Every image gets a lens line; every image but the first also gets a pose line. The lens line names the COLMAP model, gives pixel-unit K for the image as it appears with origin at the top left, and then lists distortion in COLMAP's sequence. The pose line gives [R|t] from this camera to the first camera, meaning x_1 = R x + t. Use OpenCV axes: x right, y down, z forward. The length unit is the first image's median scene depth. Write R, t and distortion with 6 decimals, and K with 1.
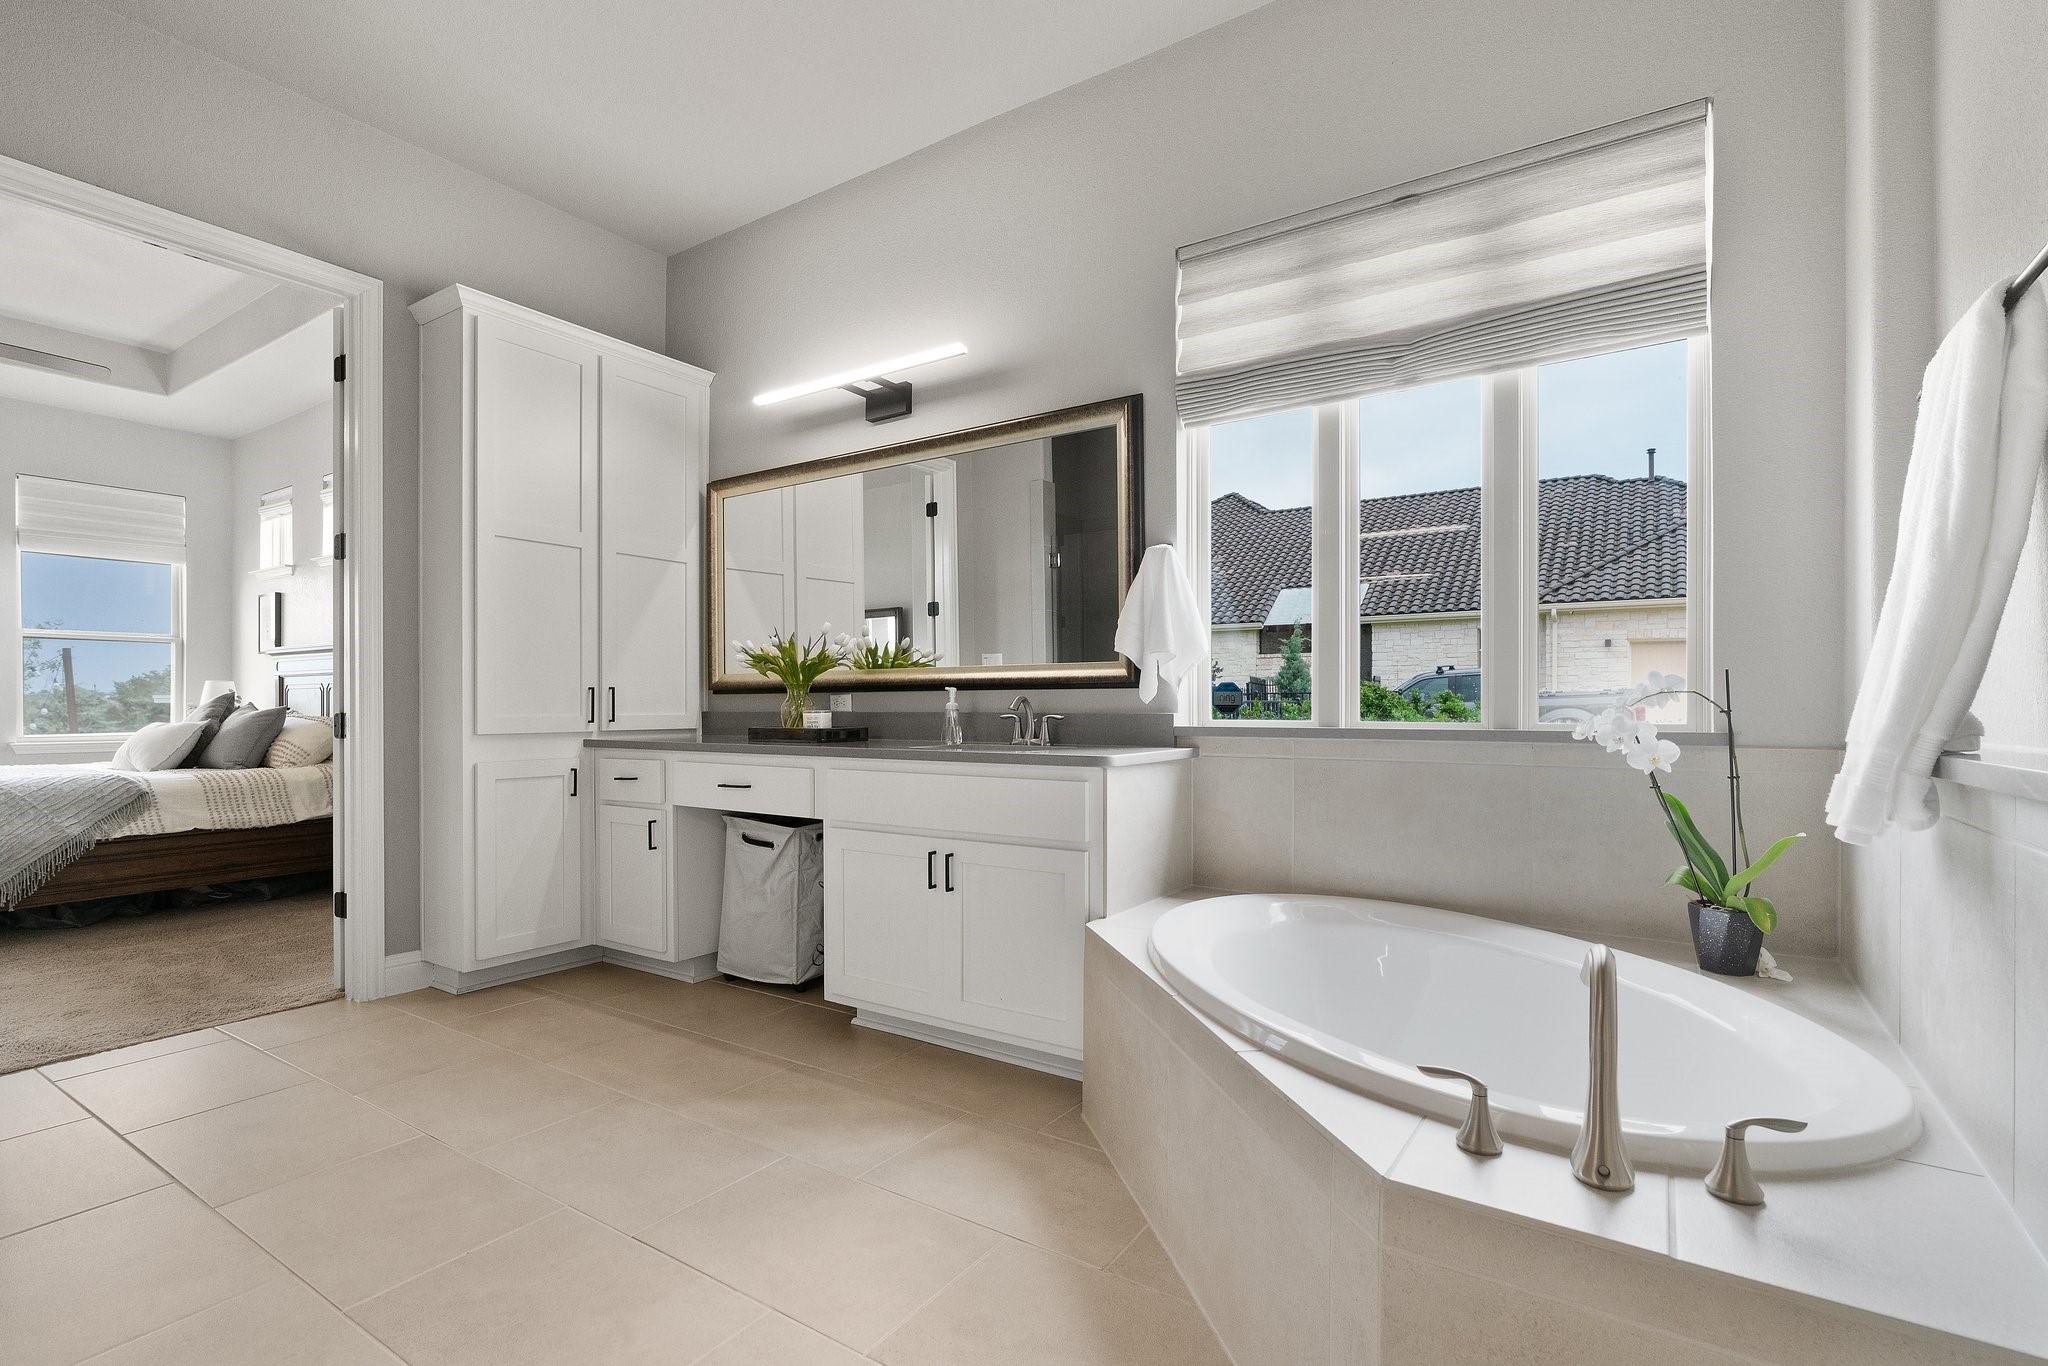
lens RADIAL K [[973.7, 0, 1012.4], [0, 973.7, 708.3], [0, 0, 1]] dist [-0.014949, 0.001135]
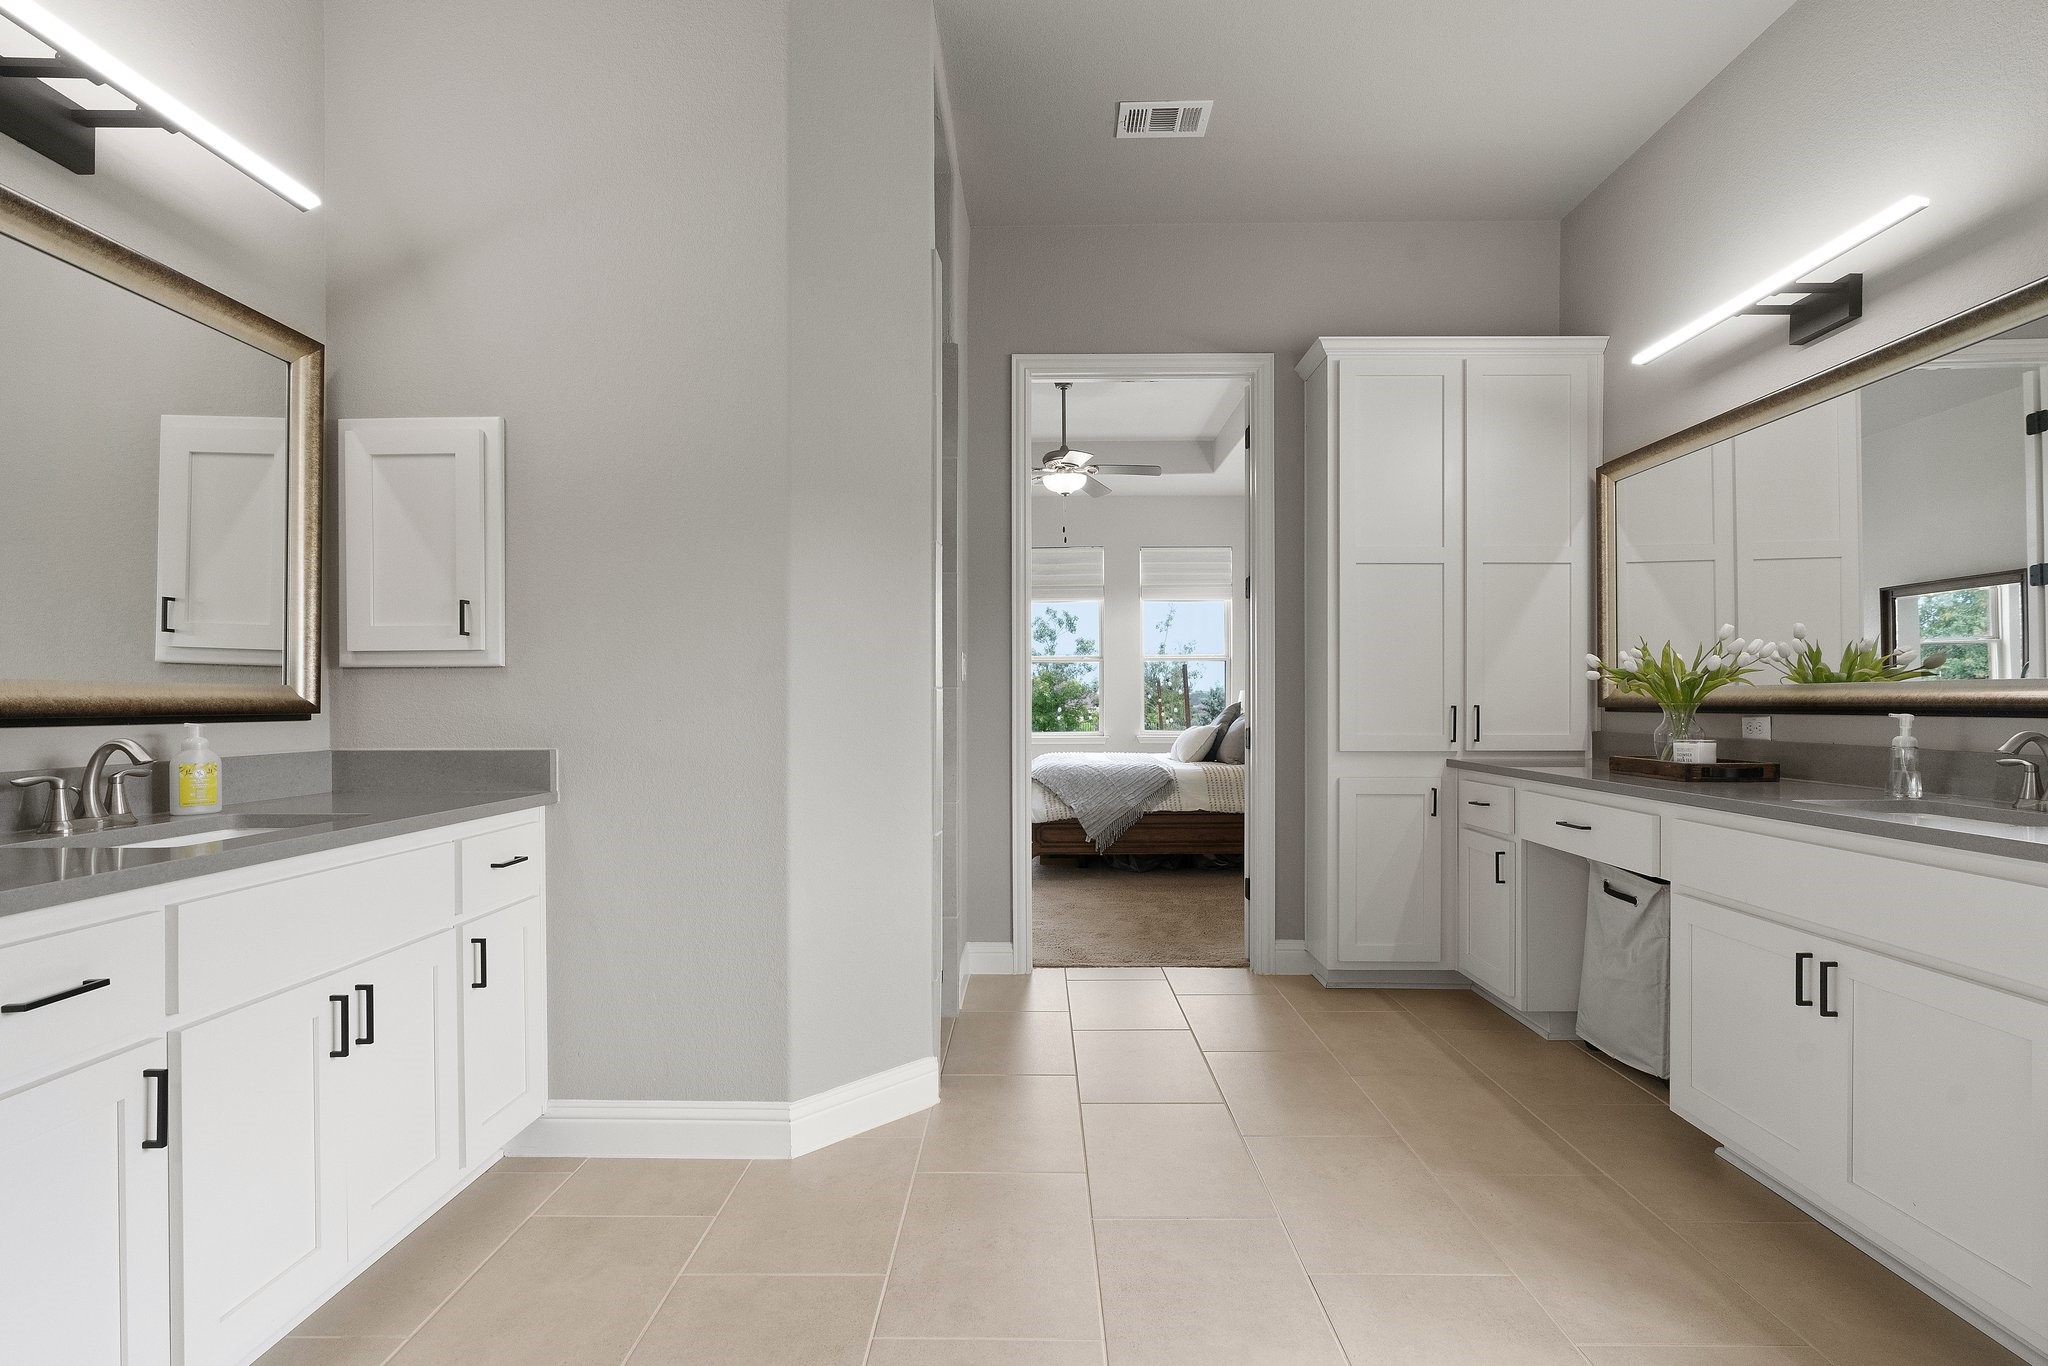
lens RADIAL K [[973.7, 0, 1012.4], [0, 973.7, 708.3], [0, 0, 1]] dist [-0.014949, 0.001135]
pose [[0.528554, 0.007014, -0.848871, 0.160293], [-0.000675, 0.999969, 0.007842, -0.026963], [0.848900, -0.003572, 0.528542, 0.116775]]
